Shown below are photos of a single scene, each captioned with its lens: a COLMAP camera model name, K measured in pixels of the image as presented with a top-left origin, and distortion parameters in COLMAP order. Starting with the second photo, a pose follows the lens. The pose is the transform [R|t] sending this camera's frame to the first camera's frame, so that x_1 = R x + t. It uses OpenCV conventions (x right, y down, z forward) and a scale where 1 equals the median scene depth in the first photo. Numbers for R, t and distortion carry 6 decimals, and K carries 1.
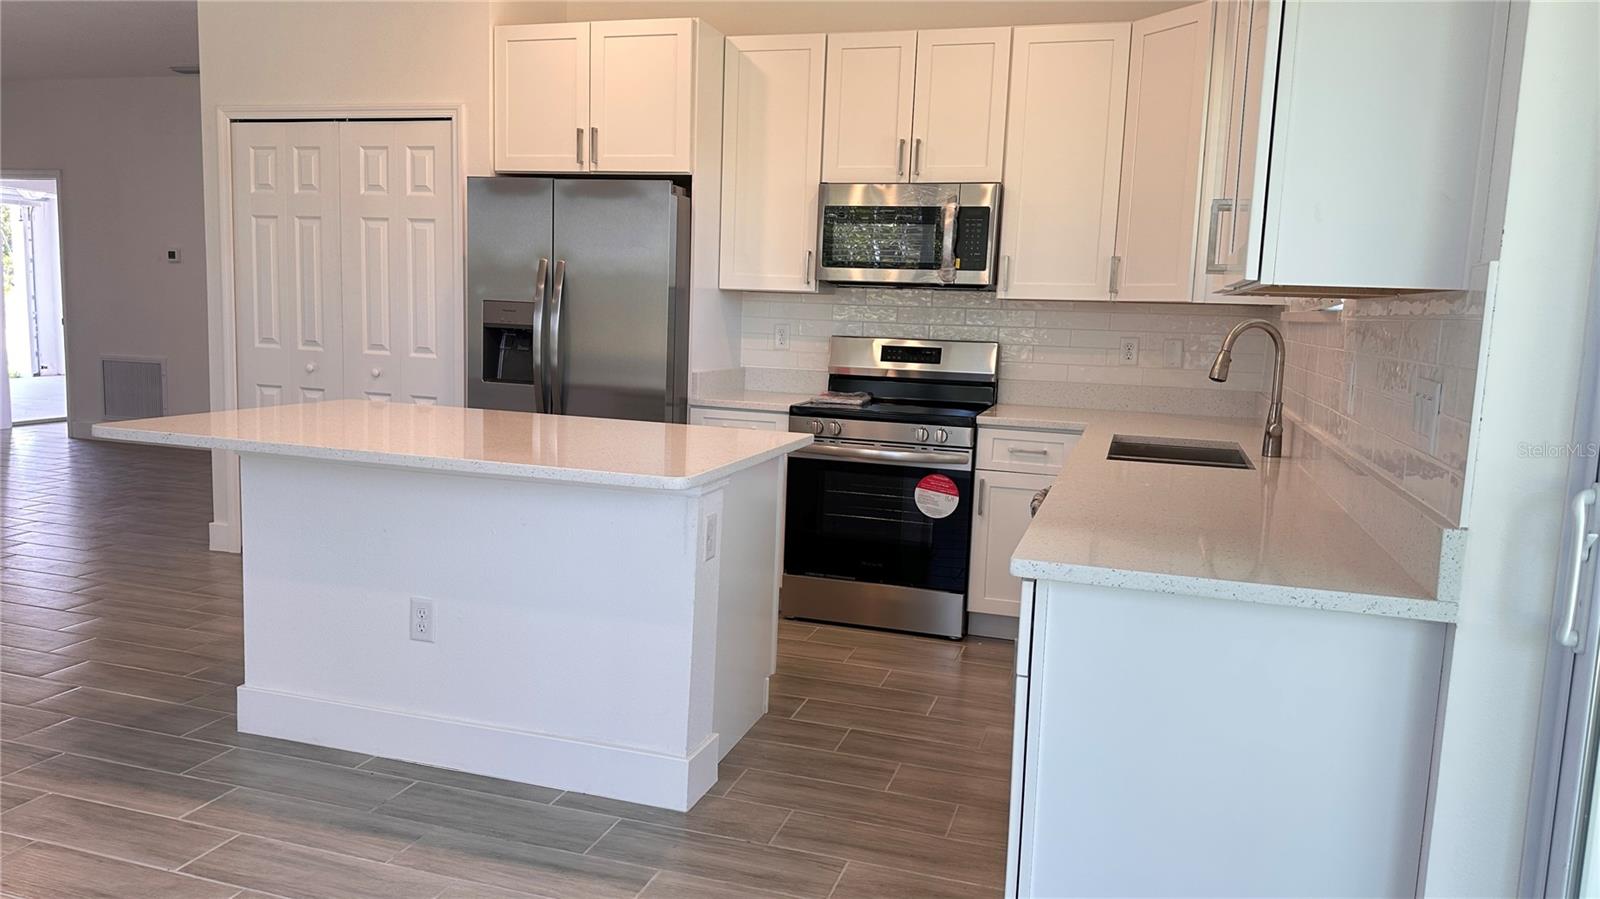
lens RADIAL K [[1120.4, 0, 794.3], [0, 1120.4, 465.6], [0, 0, 1]] dist [0.065215, -0.085765]
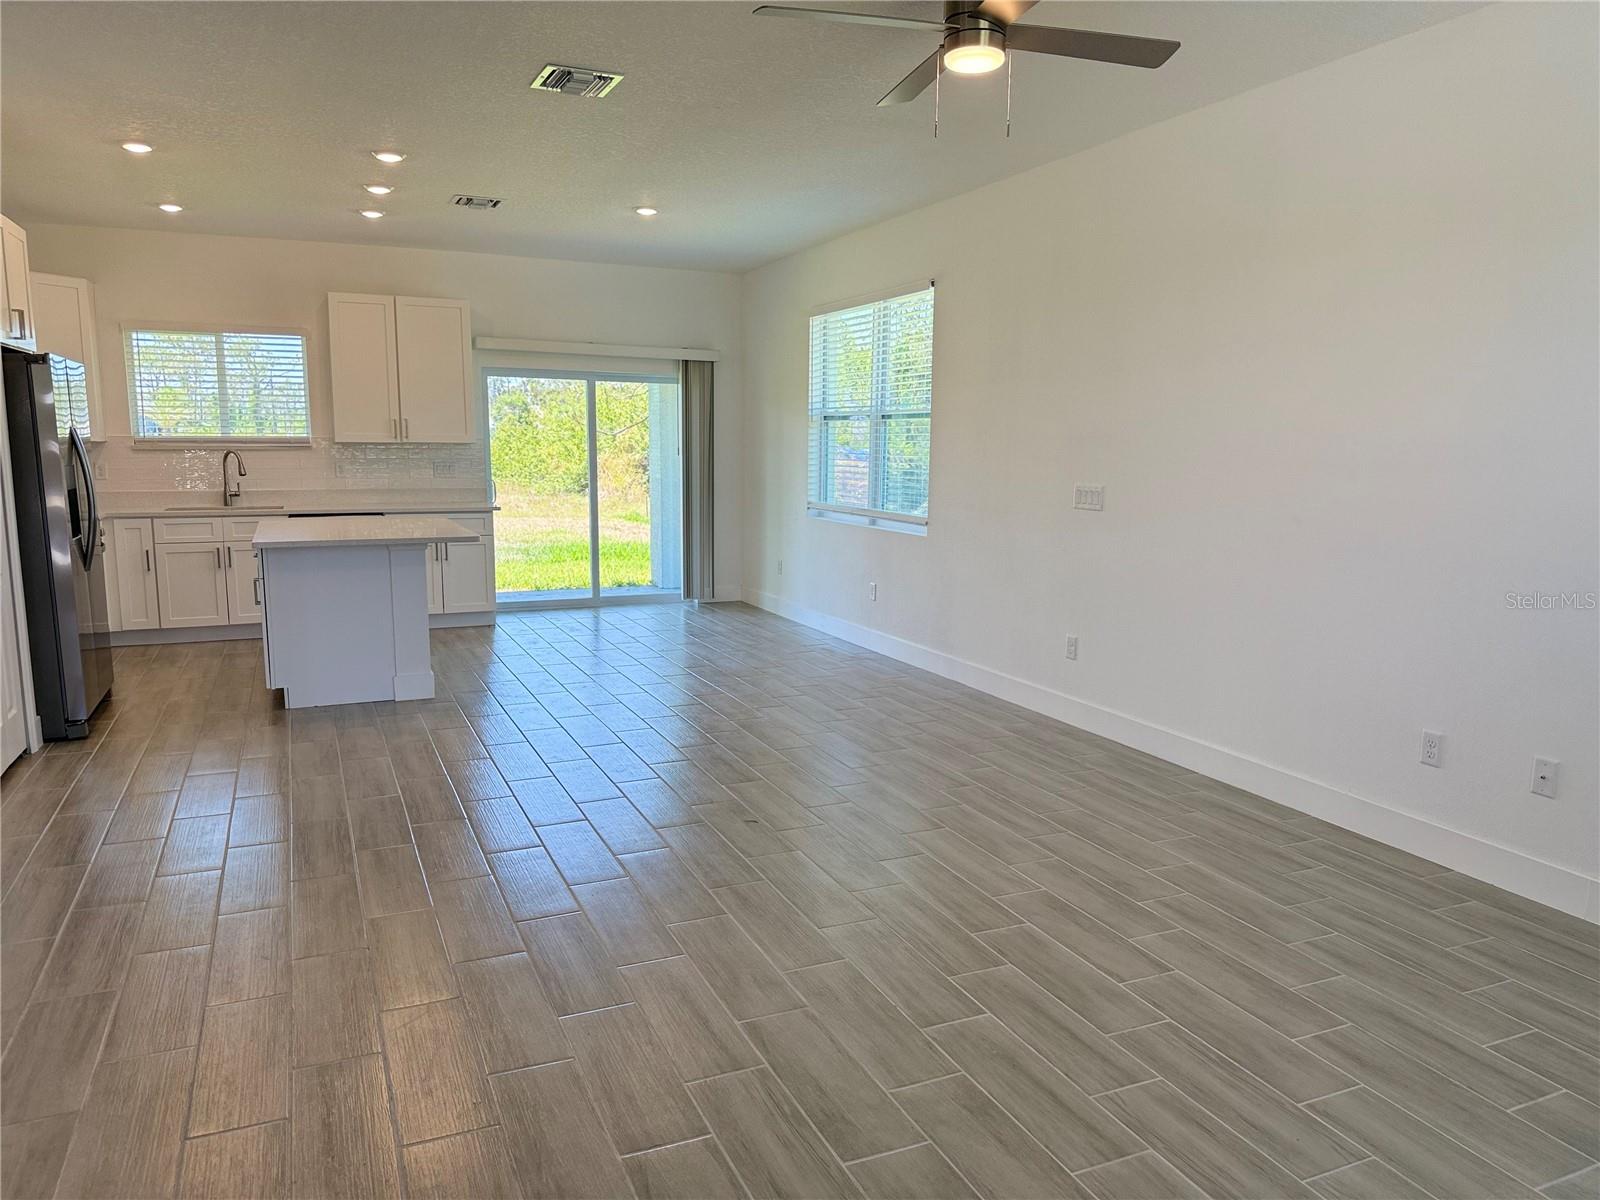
lens RADIAL K [[1121.5, 0, 800.5], [0, 1121.5, 613.0], [0, 0, 1]] dist [0.051188, -0.071603]
pose [[-0.663023, -0.156583, 0.732040, -1.655026], [0.074734, 0.959150, 0.272850, -0.267798], [-0.744859, 0.235614, -0.624236, 1.245814]]
